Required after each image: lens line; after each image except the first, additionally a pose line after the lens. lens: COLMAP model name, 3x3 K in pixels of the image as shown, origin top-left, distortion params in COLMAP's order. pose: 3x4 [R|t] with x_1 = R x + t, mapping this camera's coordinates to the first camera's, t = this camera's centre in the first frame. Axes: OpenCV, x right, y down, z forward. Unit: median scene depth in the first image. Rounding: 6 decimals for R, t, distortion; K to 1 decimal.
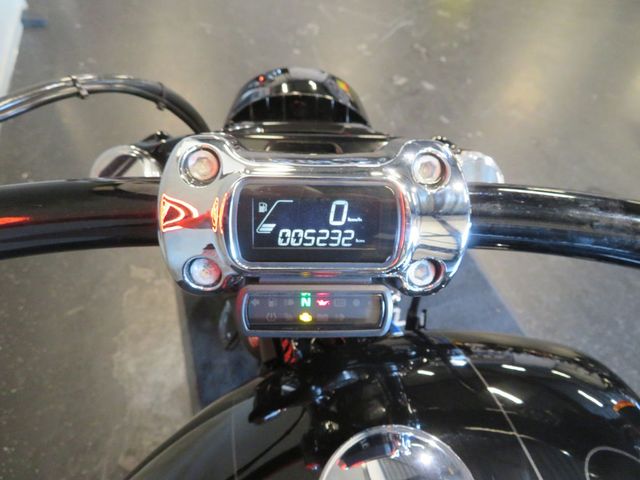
lens RADIAL K [[460.1, 0, 320.0], [0, 460.1, 240.0], [0, 0, 1]] dist [-0.012009, 0.003217]
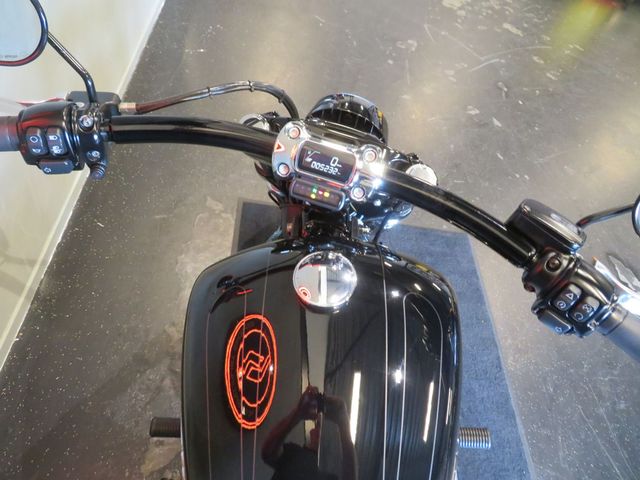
lens RADIAL K [[460.1, 0, 320.0], [0, 460.1, 240.0], [0, 0, 1]] dist [-0.012009, 0.003217]
pose [[0.950825, 0.292155, -0.102844, 0.268967], [-0.290902, 0.956363, 0.027315, 0.242959], [0.106337, 0.003946, 0.994322, -1.264205]]
